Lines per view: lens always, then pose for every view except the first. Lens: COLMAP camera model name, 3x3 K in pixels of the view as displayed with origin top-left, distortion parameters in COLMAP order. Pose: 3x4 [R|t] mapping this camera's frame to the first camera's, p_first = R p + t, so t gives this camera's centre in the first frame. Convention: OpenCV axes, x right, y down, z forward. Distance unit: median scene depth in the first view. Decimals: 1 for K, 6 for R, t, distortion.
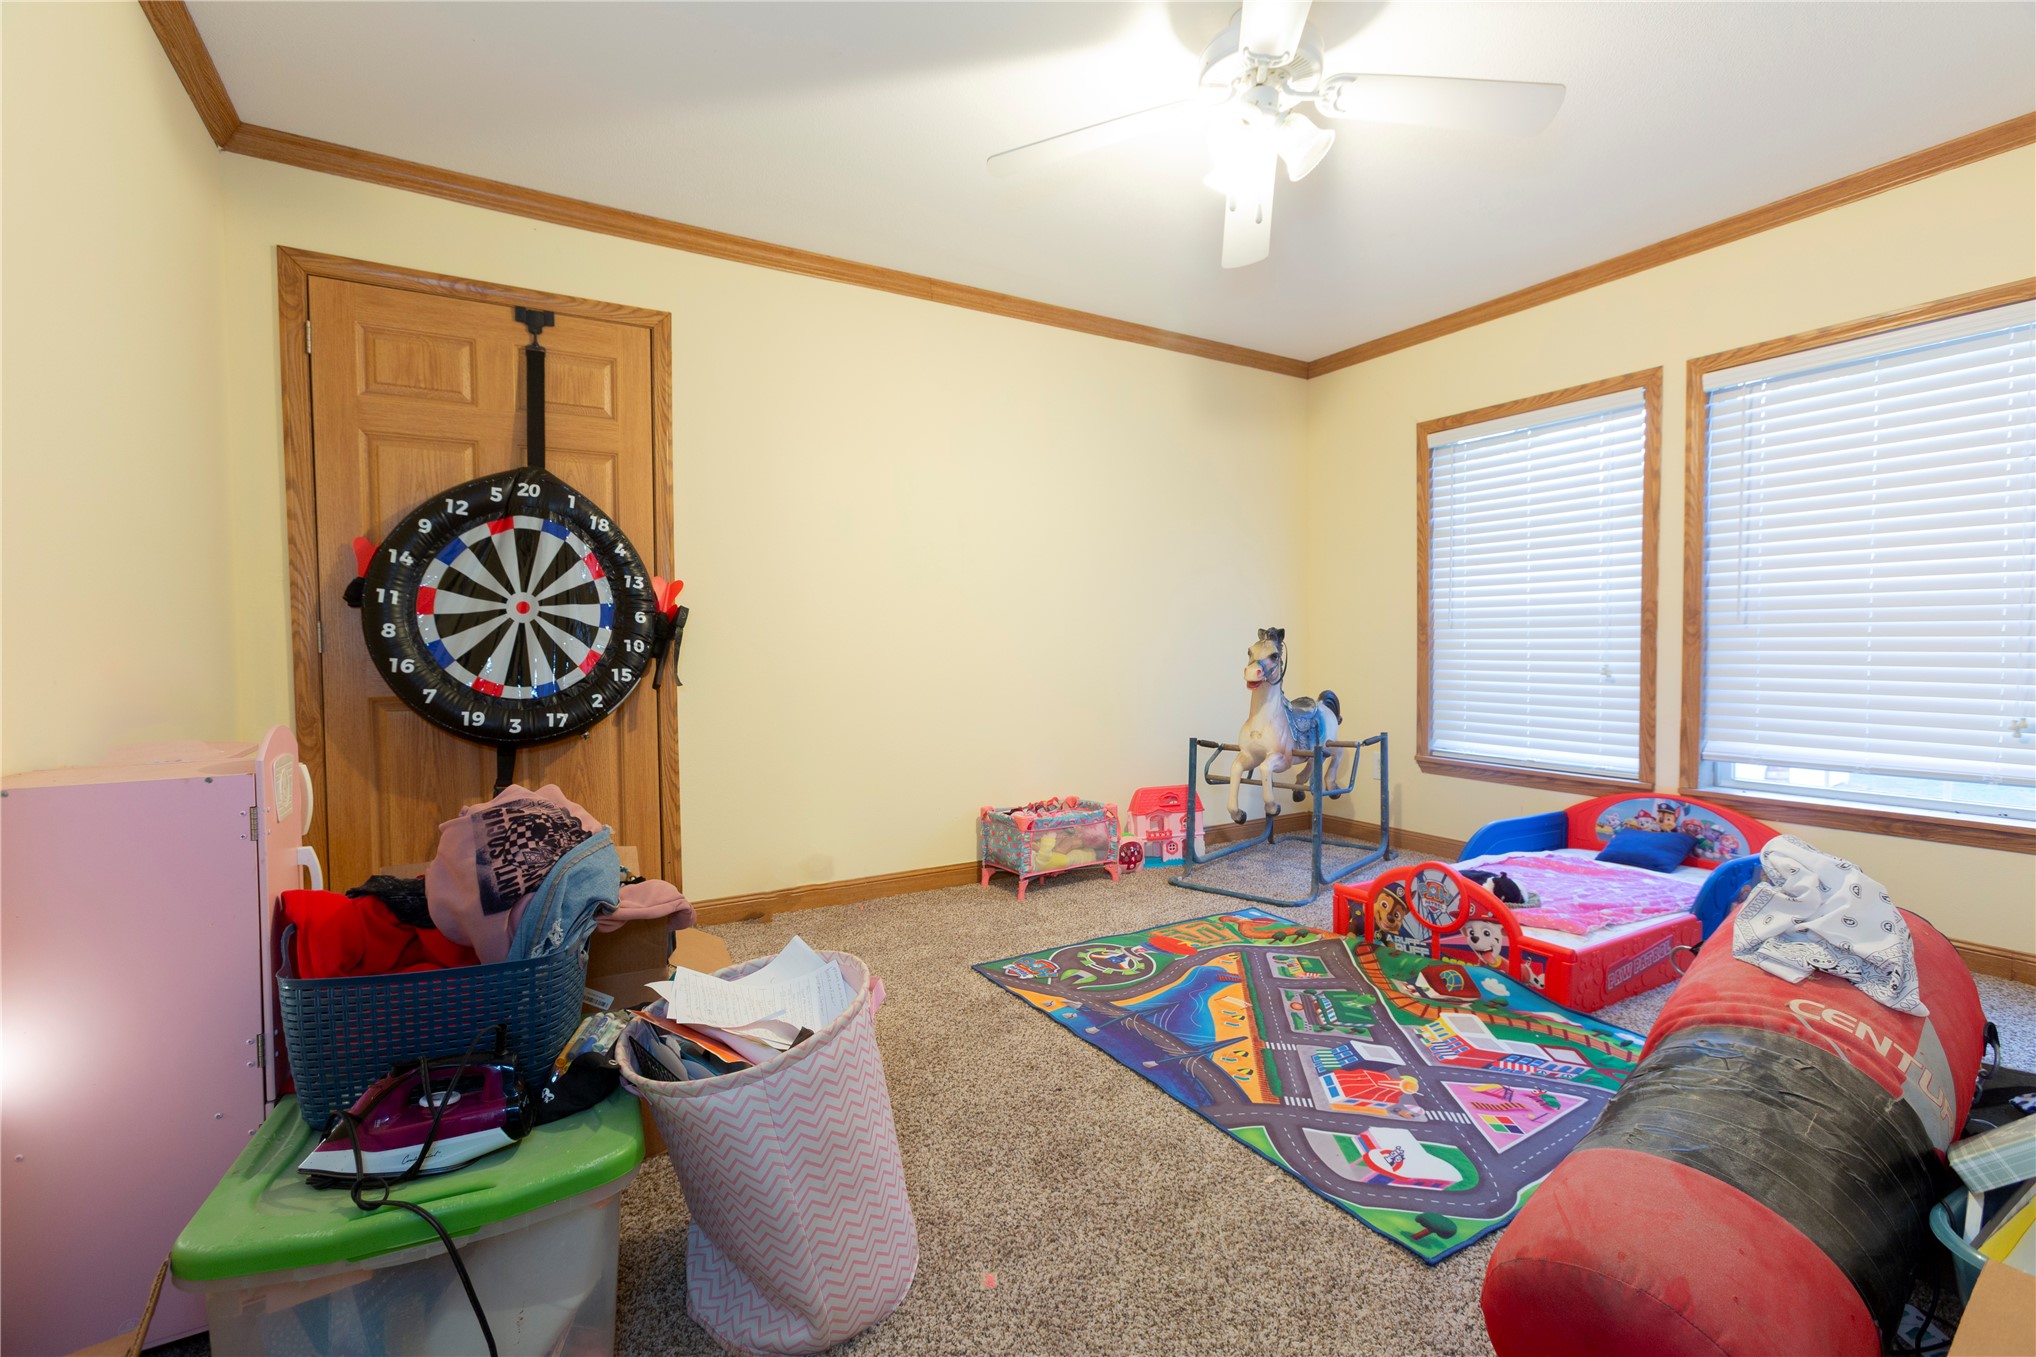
lens RADIAL K [[904.8, 0, 1016.4], [0, 904.8, 673.5], [0, 0, 1]] dist [-0.020465, 0.019385]
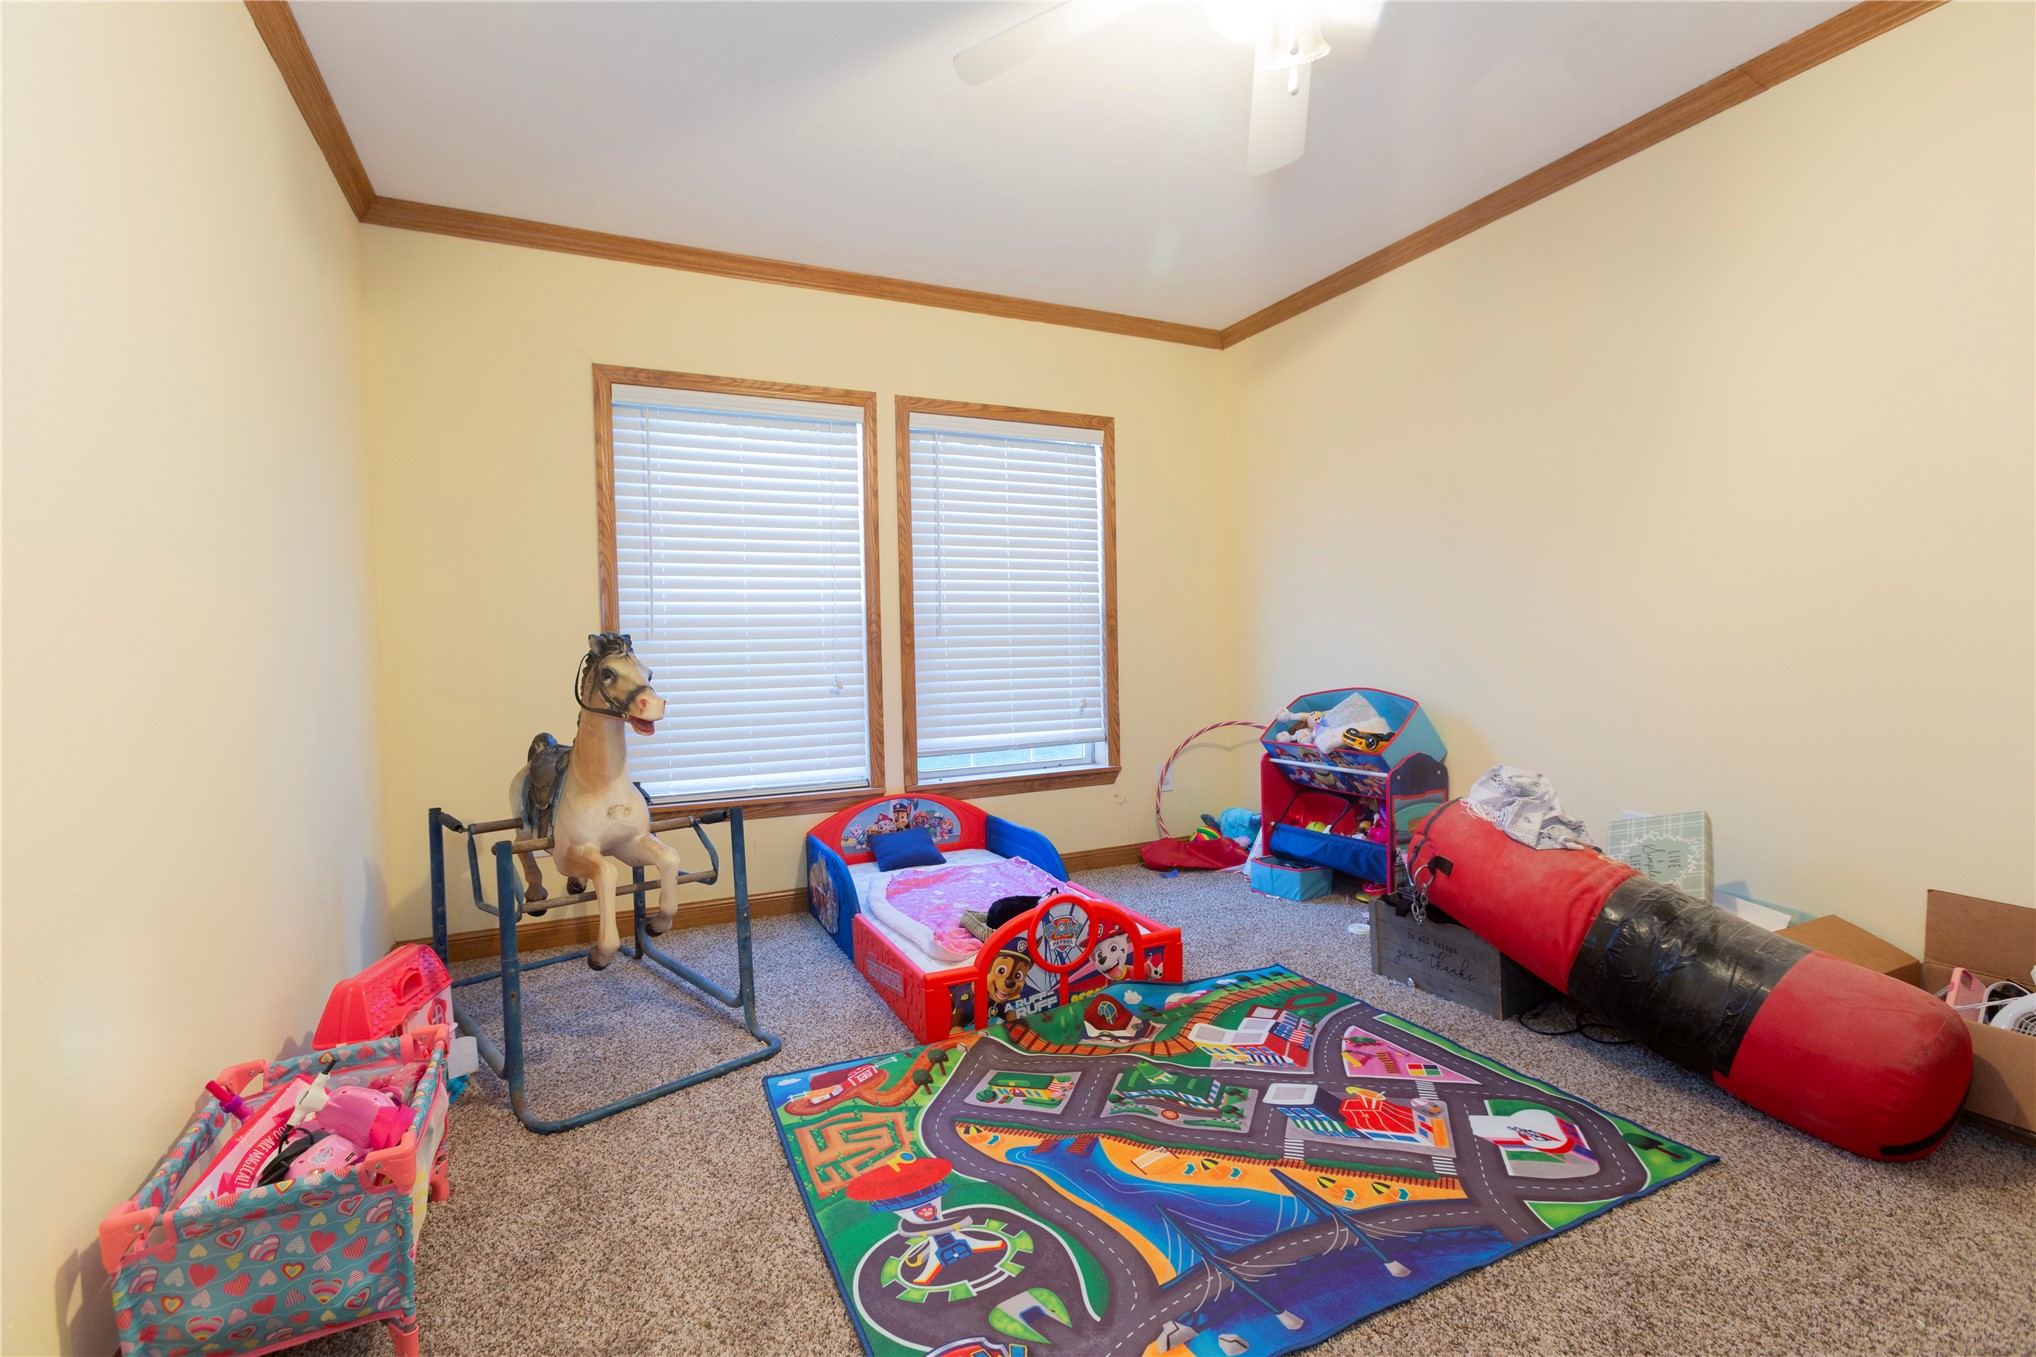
lens RADIAL K [[904.8, 0, 1016.4], [0, 904.8, 673.5], [0, 0, 1]] dist [-0.020465, 0.019385]
pose [[0.093081, -0.023844, 0.995373, -0.413168], [0.054848, 0.998318, 0.018785, -0.027533], [-0.994147, 0.052846, 0.094232, 0.928237]]
